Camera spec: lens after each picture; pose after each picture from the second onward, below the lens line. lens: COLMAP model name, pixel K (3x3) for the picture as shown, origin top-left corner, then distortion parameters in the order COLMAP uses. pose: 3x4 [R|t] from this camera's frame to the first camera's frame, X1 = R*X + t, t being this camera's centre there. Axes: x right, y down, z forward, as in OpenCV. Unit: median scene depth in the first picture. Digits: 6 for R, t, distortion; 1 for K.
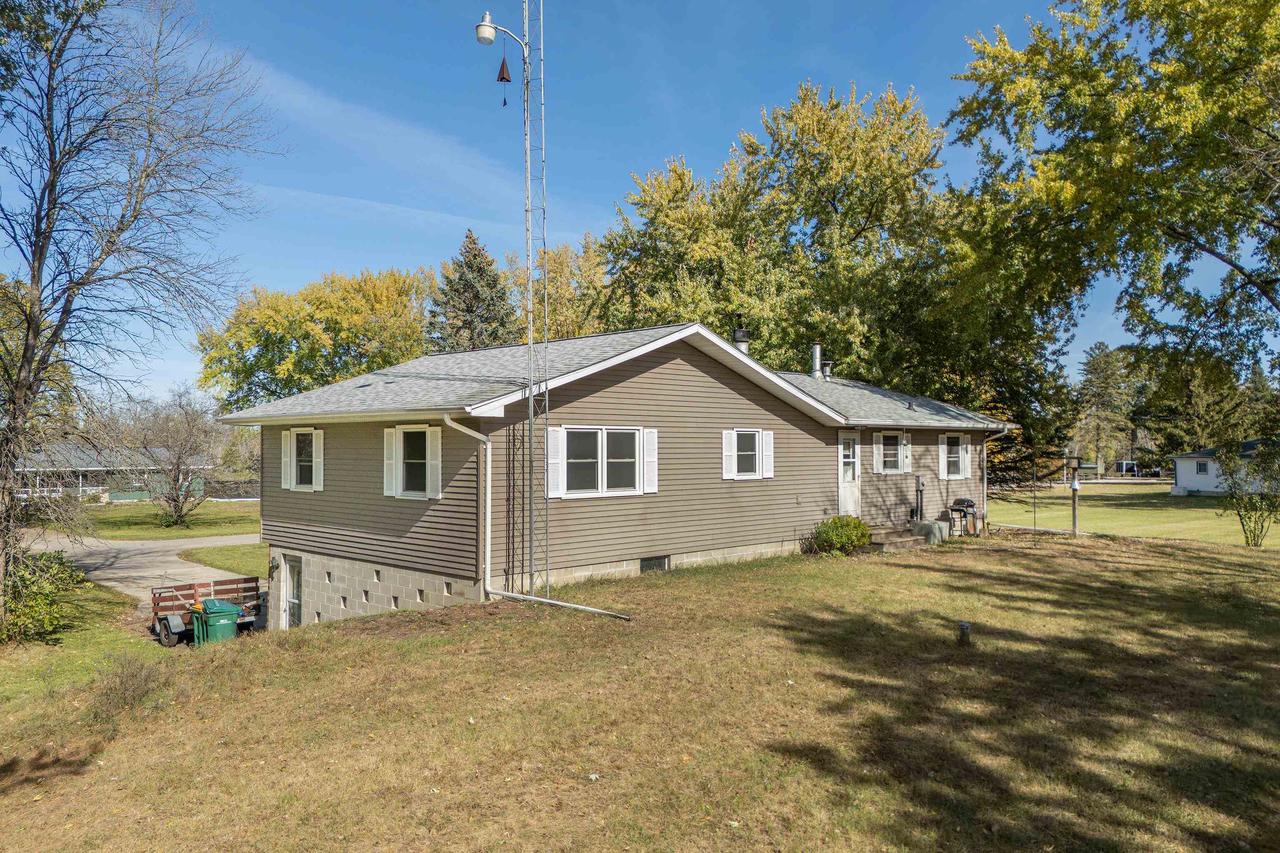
lens RADIAL K [[909.7, 0, 640.0], [0, 909.7, 426.5], [0, 0, 1]] dist [0.073306, -0.001120]
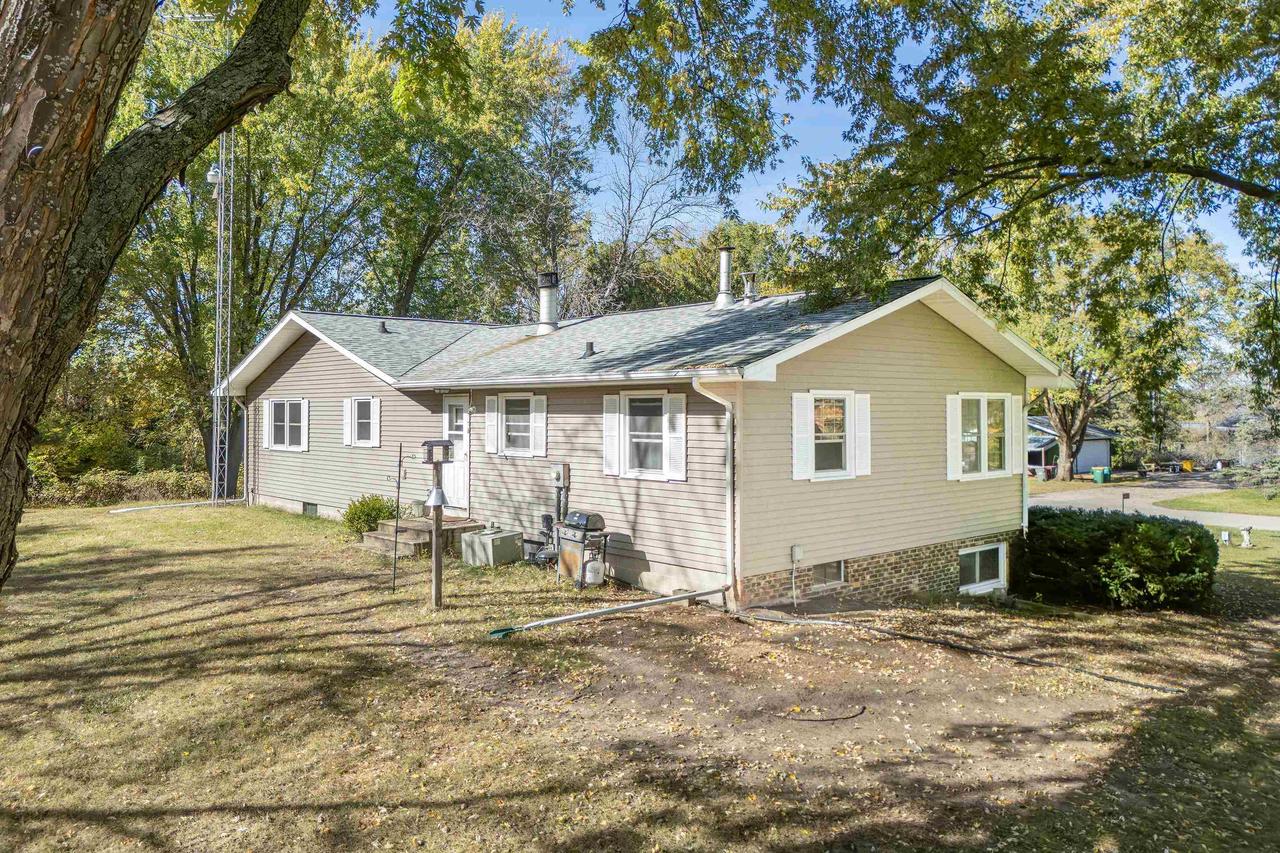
lens RADIAL K [[909.7, 0, 640.0], [0, 909.7, 426.5], [0, 0, 1]] dist [0.073306, -0.001120]
pose [[-0.010980, 0.009723, -0.999892, 0.942320], [0.013423, 0.999864, 0.009575, 0.024495], [0.999850, -0.013316, -0.011109, 1.092007]]
